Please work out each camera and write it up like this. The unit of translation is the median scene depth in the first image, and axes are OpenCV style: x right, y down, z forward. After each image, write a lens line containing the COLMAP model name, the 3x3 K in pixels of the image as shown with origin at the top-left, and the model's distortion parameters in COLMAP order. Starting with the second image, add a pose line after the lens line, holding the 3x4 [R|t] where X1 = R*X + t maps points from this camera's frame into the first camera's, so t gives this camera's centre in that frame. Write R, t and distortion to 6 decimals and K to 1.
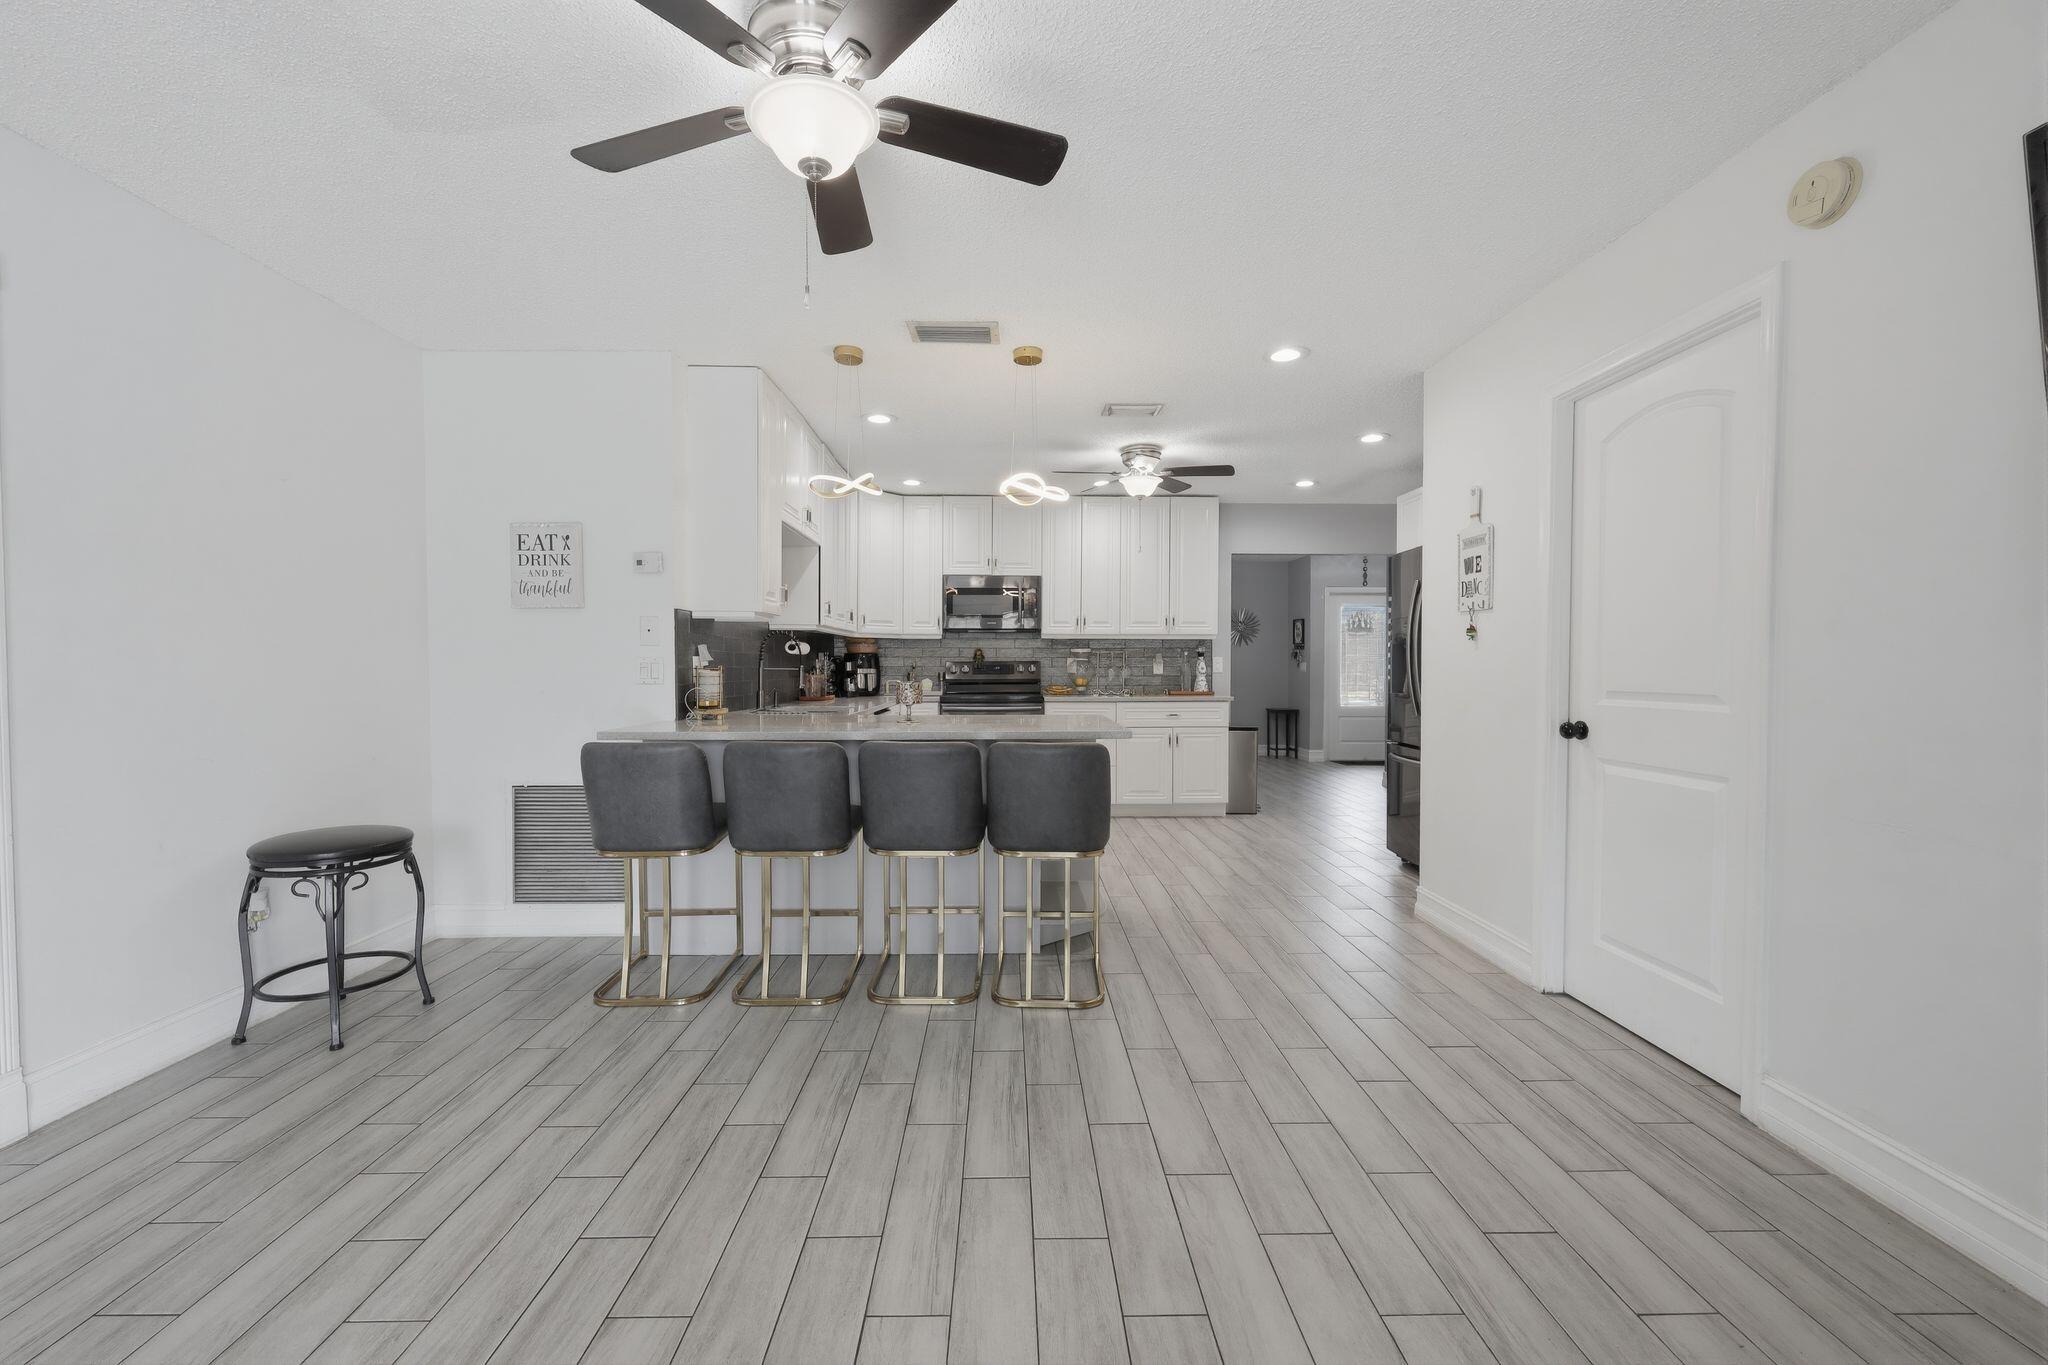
lens RADIAL K [[820.7, 0, 1017.6], [0, 820.7, 681.0], [0, 0, 1]] dist [0.000530, -0.000237]
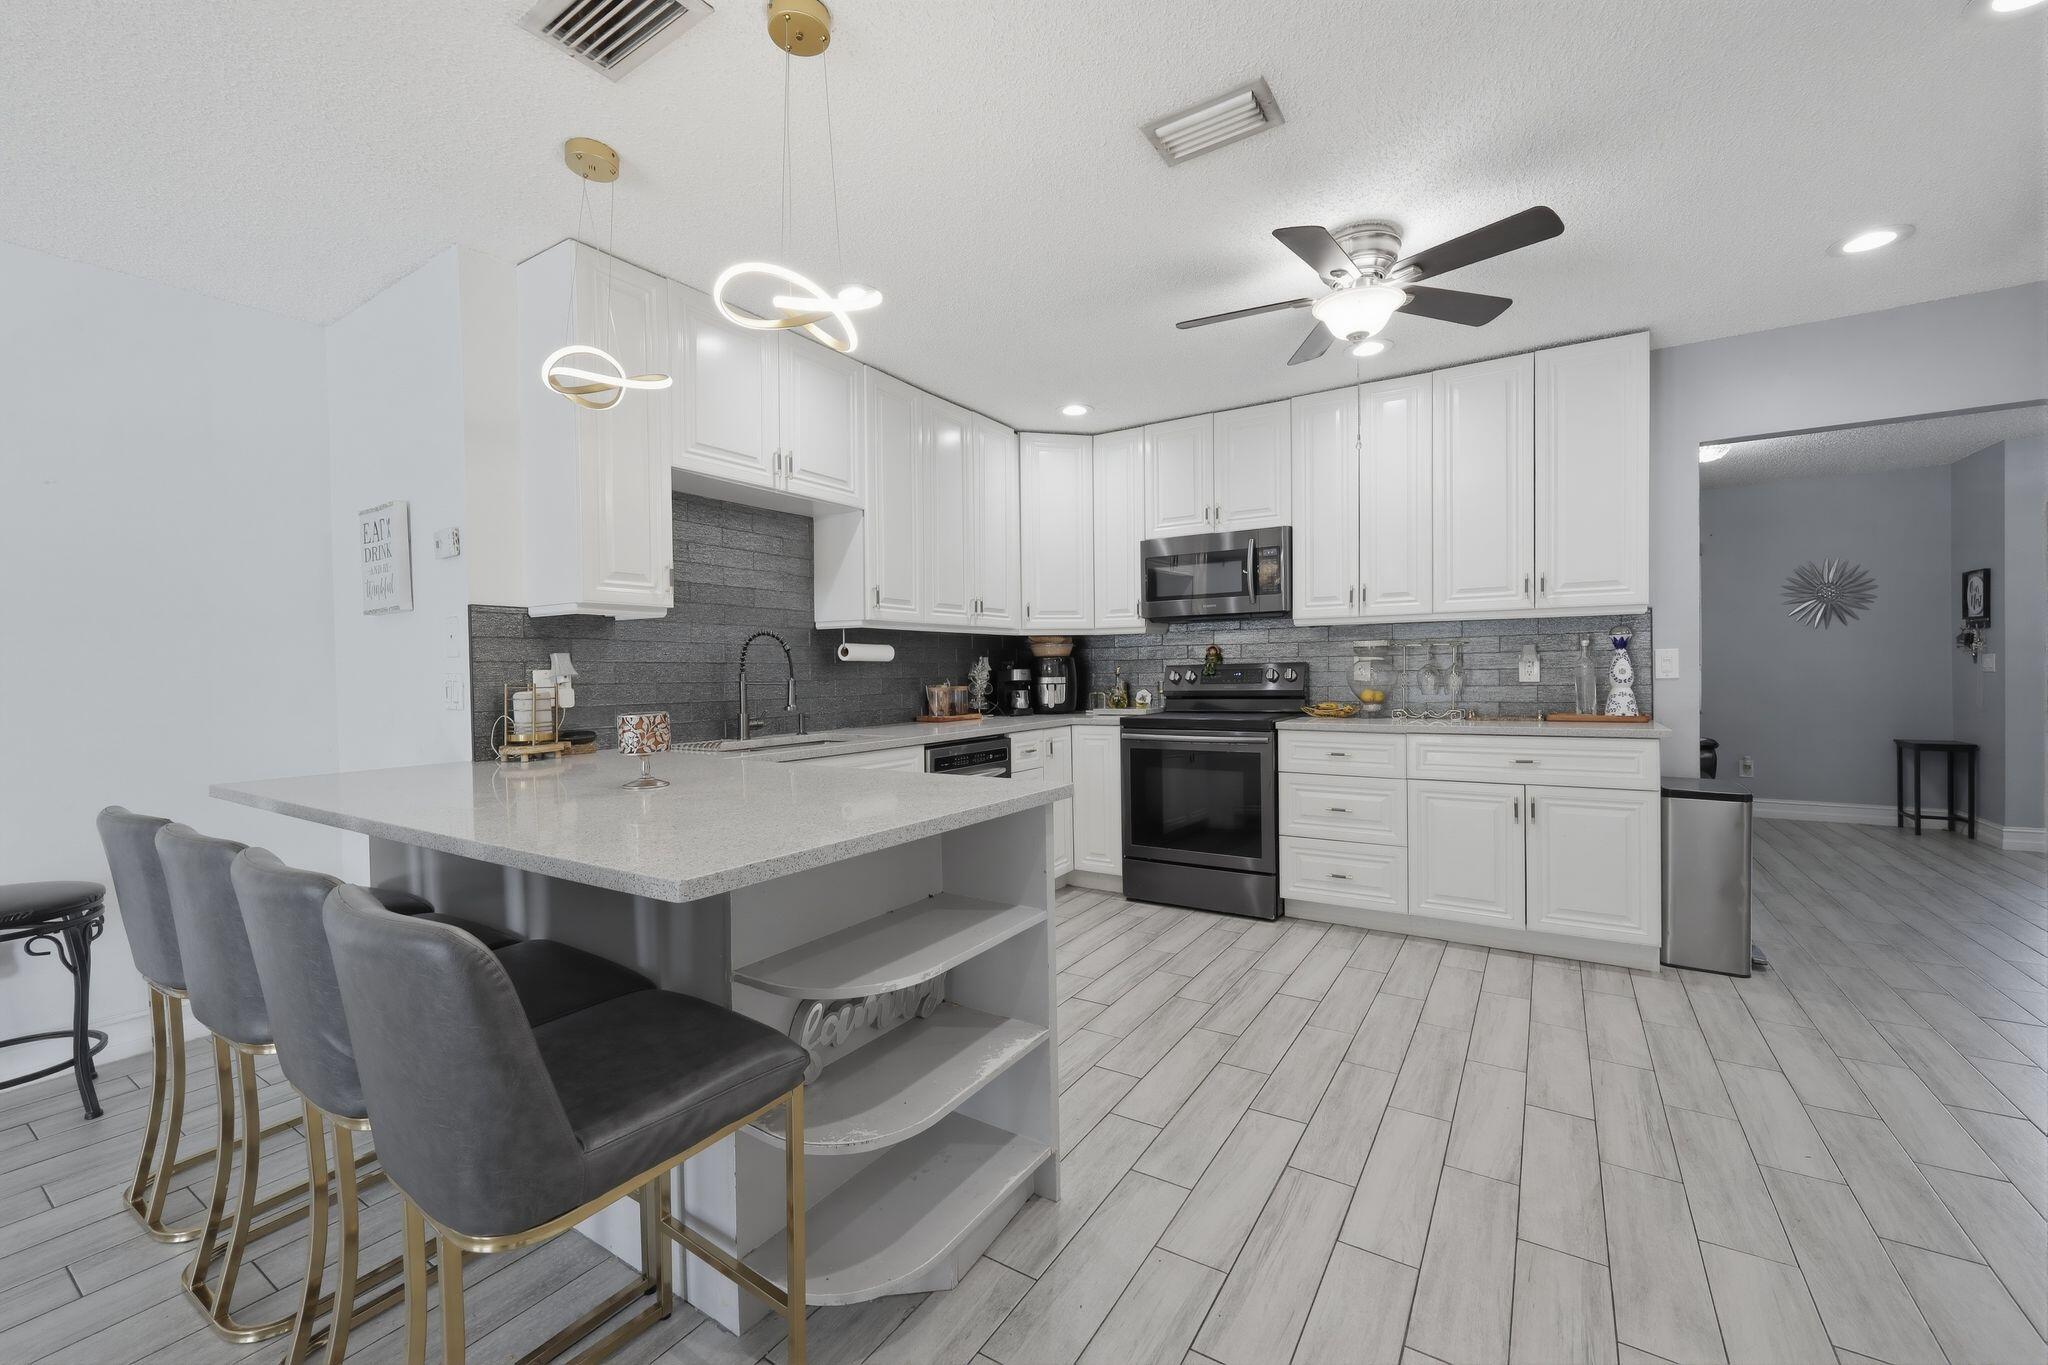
lens RADIAL K [[820.7, 0, 1017.6], [0, 820.7, 681.0], [0, 0, 1]] dist [0.000530, -0.000237]
pose [[0.830620, -0.005690, -0.556811, 0.197437], [0.003821, 0.999982, -0.004518, -0.008221], [0.556827, 0.001626, 0.830627, 0.358268]]
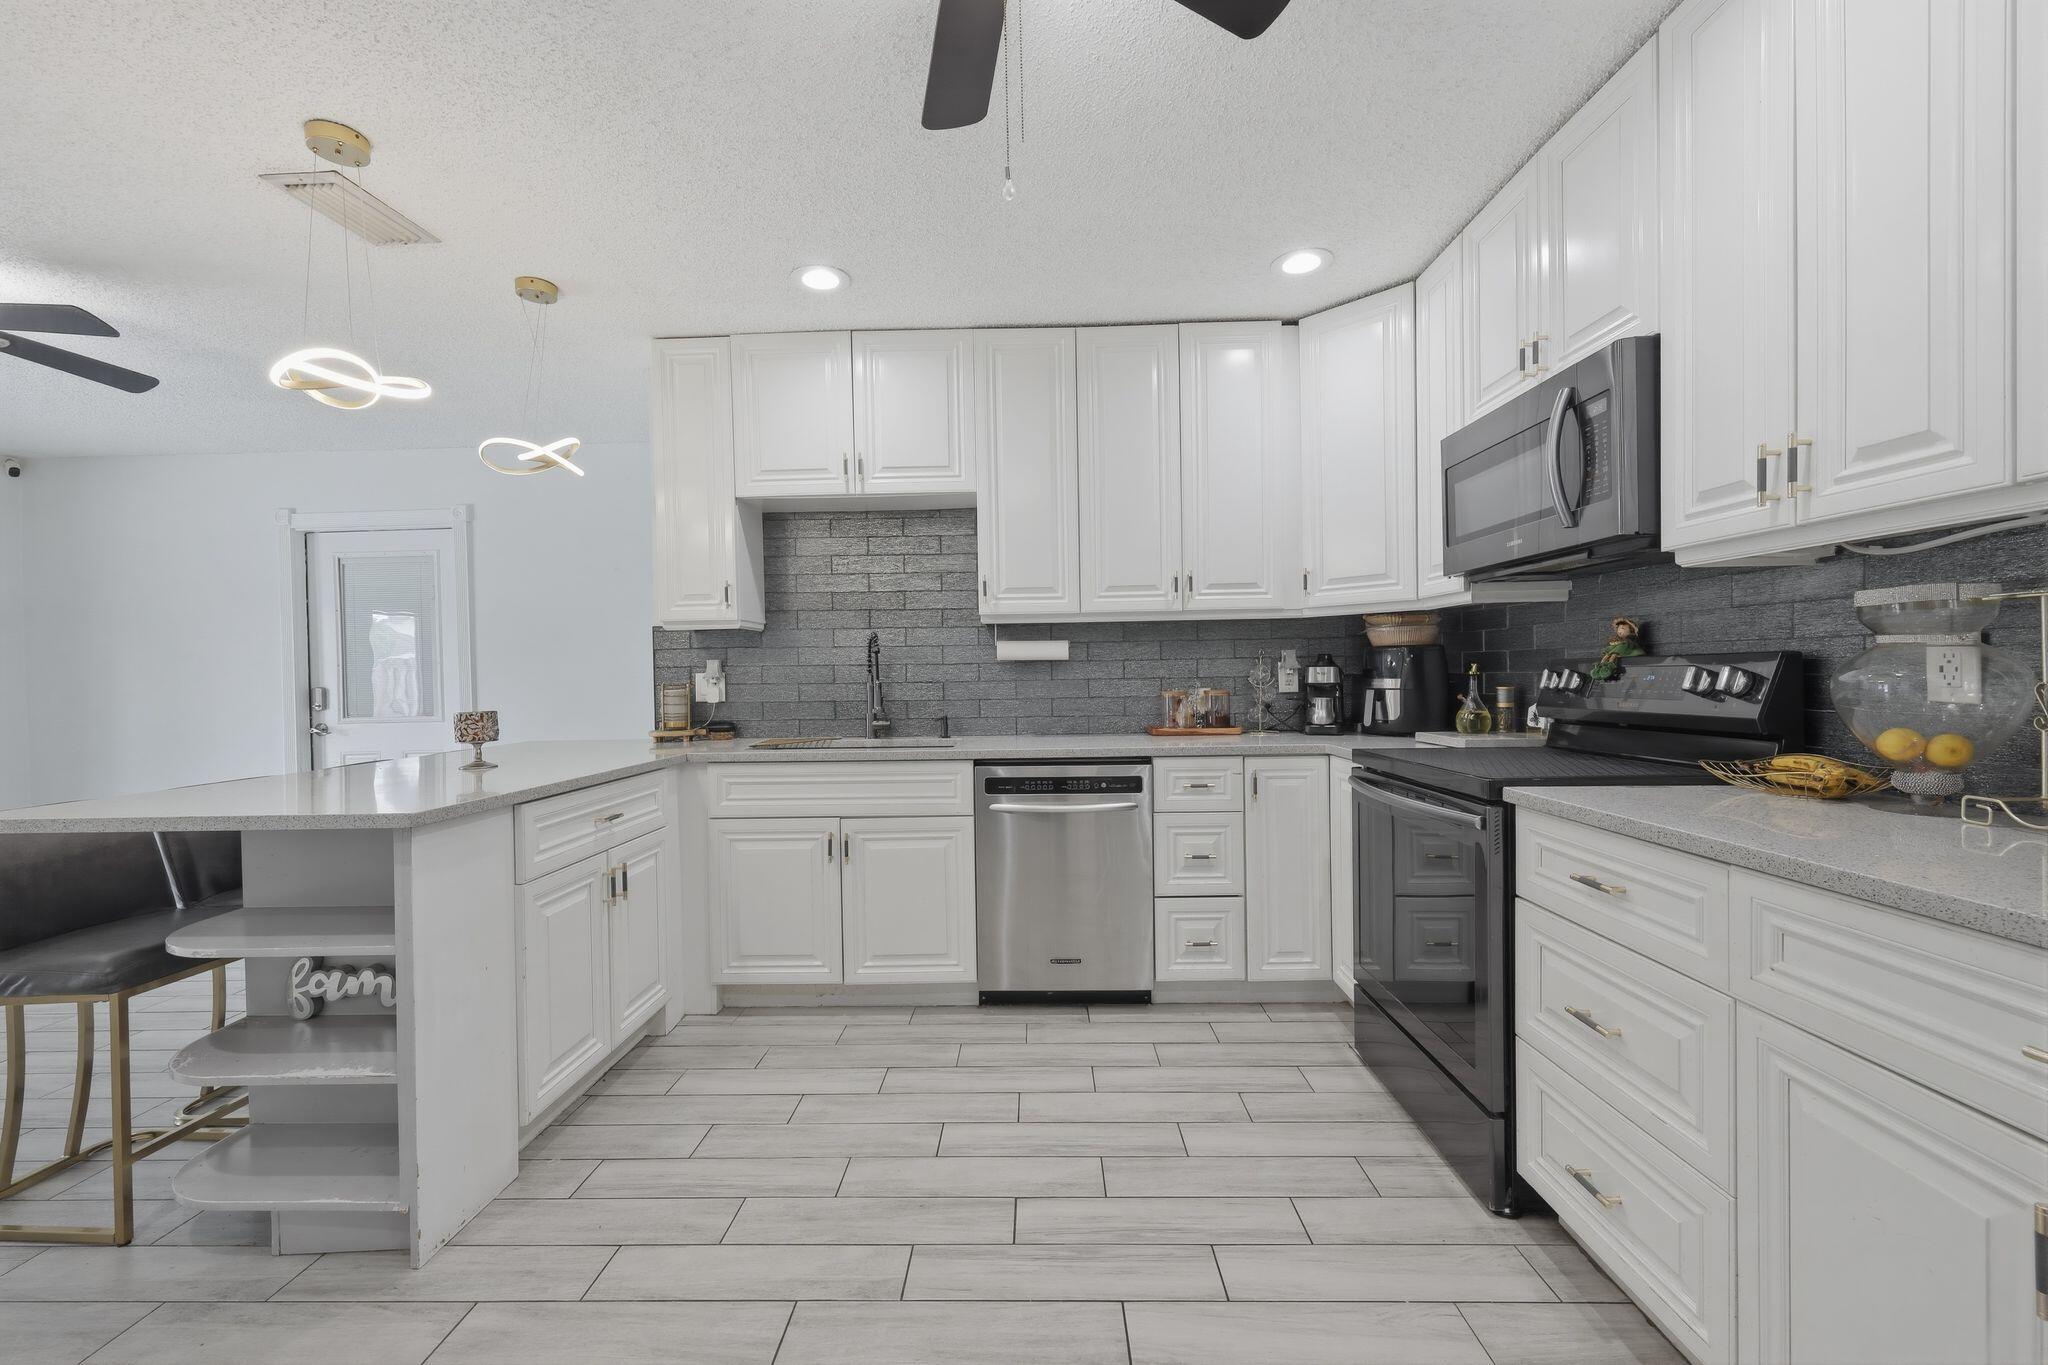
lens RADIAL K [[820.7, 0, 1017.6], [0, 820.7, 681.0], [0, 0, 1]] dist [0.000530, -0.000237]
pose [[-0.037445, 0.011010, -0.999238, 0.294803], [-0.003129, 0.999933, 0.011135, -0.017697], [0.999294, 0.003543, -0.037408, 0.783400]]
